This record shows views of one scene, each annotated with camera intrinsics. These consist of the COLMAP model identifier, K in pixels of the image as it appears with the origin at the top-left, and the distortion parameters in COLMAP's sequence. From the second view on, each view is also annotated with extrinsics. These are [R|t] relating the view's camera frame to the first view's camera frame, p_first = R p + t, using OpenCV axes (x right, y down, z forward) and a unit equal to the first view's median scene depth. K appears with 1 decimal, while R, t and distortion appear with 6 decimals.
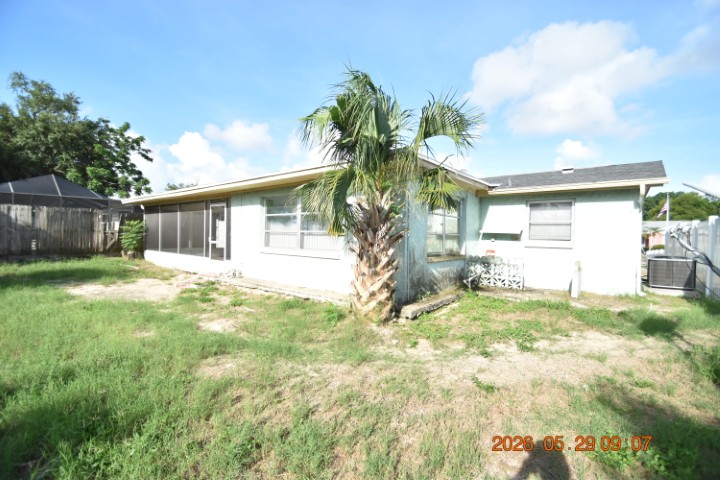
lens RADIAL K [[314.9, 0, 359.1], [0, 314.9, 243.1], [0, 0, 1]] dist [0.019939, -0.019941]
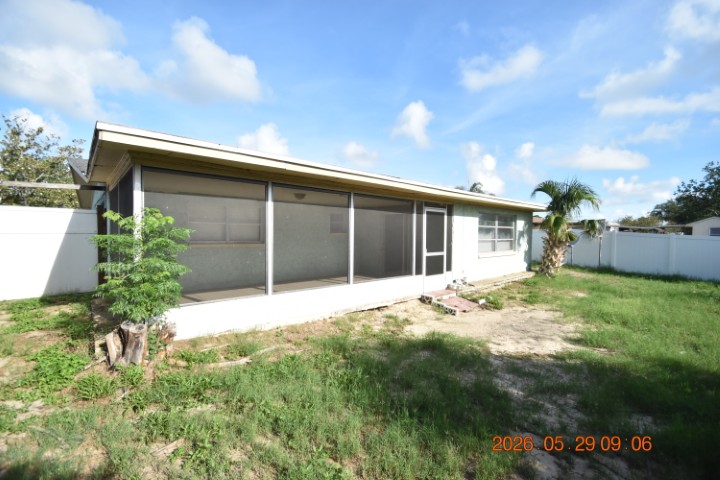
lens RADIAL K [[314.9, 0, 359.1], [0, 314.9, 243.1], [0, 0, 1]] dist [0.019939, -0.019941]
pose [[0.158107, -0.049783, 0.986166, -1.333018], [0.017387, 0.998714, 0.047629, -0.077341], [-0.987269, 0.009616, 0.158769, 1.079129]]
